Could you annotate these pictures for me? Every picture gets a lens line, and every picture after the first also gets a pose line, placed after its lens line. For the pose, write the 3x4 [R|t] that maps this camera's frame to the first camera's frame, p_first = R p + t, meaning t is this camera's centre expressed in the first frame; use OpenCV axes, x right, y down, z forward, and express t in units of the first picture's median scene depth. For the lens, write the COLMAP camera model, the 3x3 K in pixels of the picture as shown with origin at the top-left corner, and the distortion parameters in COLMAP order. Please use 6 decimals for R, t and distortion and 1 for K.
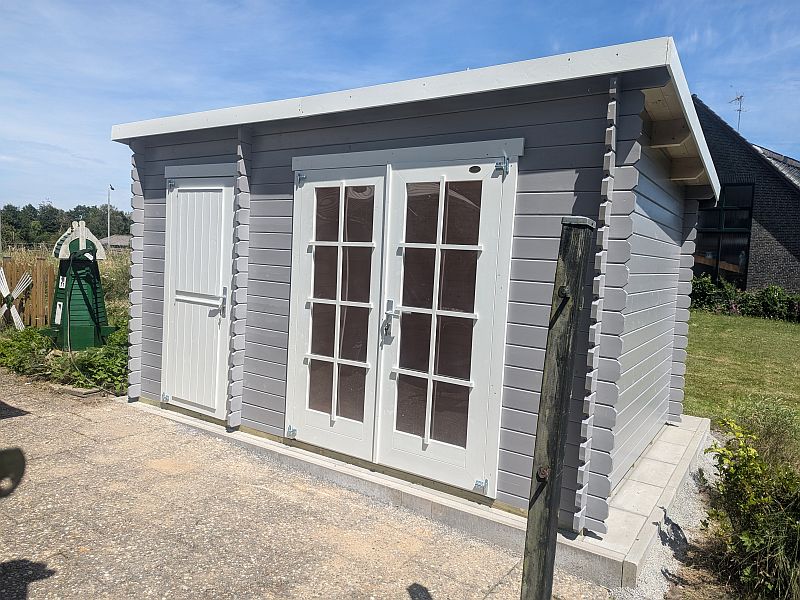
lens RADIAL K [[568.2, 0, 402.8], [0, 568.2, 296.9], [0, 0, 1]] dist [0.053312, -0.040546]
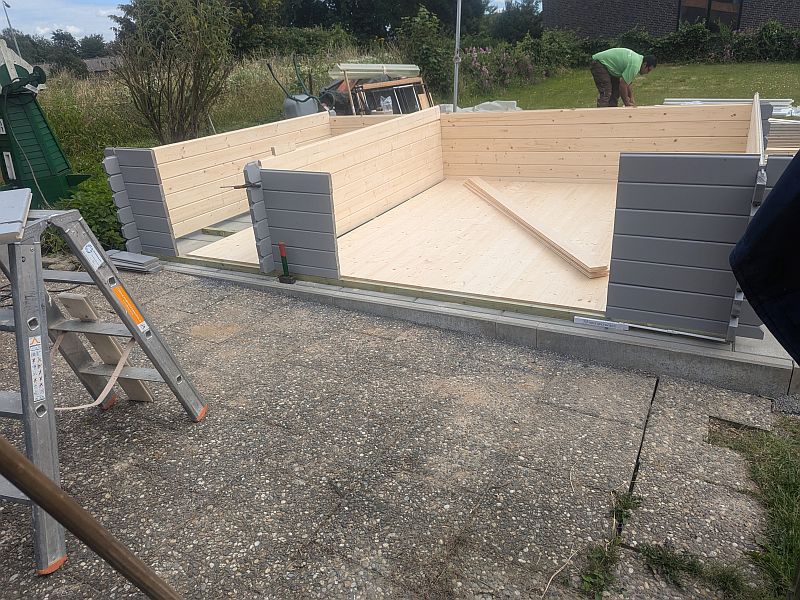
lens RADIAL K [[568.2, 0, 402.5], [0, 568.2, 295.6], [0, 0, 1]] dist [0.053312, -0.040546]
pose [[0.988813, -0.147696, 0.020846, -0.140533], [0.132190, 0.932458, 0.336226, -0.002565], [-0.069097, -0.329709, 0.941551, 0.202540]]
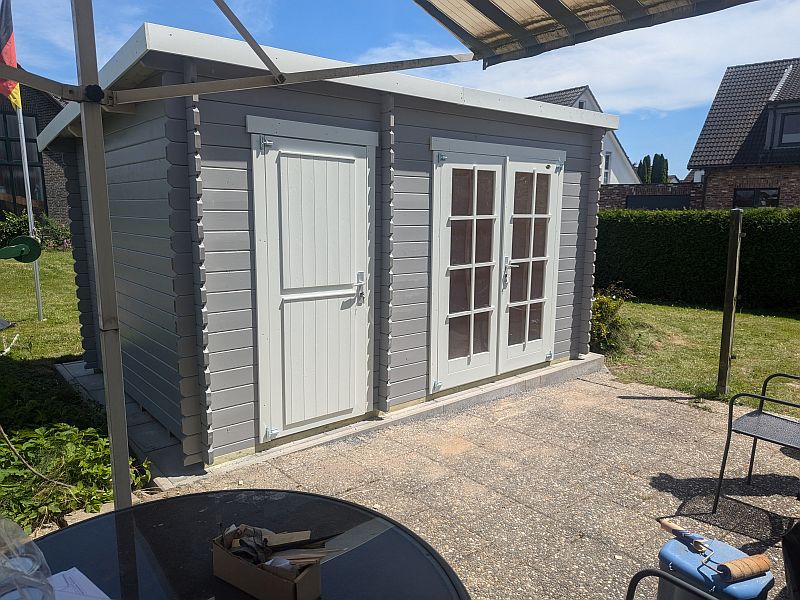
lens RADIAL K [[568.2, 0, 402.4], [0, 568.2, 302.2], [0, 0, 1]] dist [0.053312, -0.040546]
pose [[0.276745, -0.202799, 0.939300, -1.354093], [0.074300, 0.979067, 0.189494, -0.159835], [-0.958067, 0.017349, 0.286020, 0.808175]]
